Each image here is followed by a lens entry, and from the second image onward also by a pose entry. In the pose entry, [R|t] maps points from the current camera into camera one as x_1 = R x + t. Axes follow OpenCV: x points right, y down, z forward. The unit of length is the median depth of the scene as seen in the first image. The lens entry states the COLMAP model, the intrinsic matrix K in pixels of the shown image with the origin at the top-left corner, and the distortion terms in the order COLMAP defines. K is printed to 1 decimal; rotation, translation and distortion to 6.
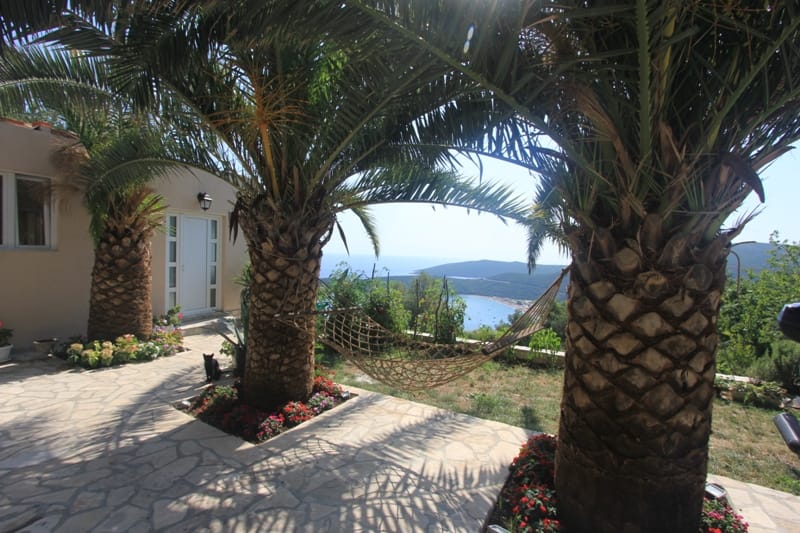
lens RADIAL K [[369.6, 0, 404.1], [0, 369.6, 269.0], [0, 0, 1]] dist [-0.020813, 0.002876]
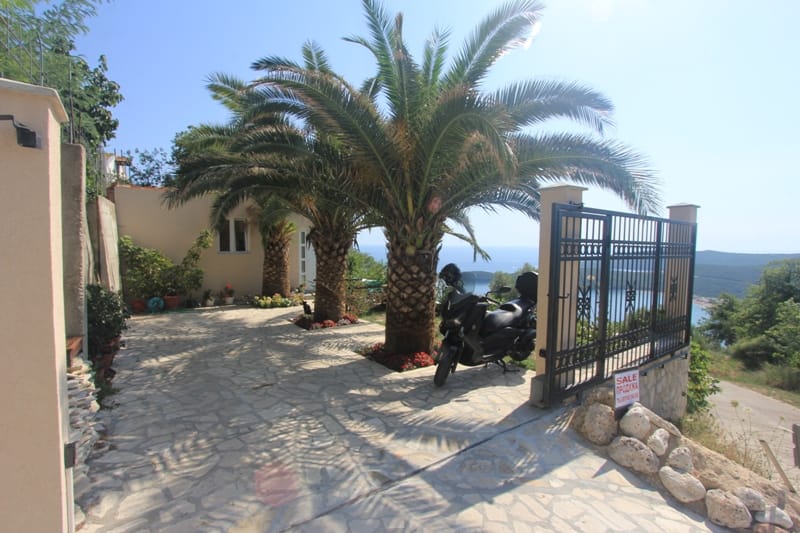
lens RADIAL K [[369.6, 0, 396.7], [0, 369.6, 263.1], [0, 0, 1]] dist [-0.020813, 0.002876]
pose [[0.917049, -0.013161, -0.398558, 0.745951], [0.015768, 0.999870, 0.003263, 0.010980], [0.398463, -0.009276, 0.917137, -0.683820]]
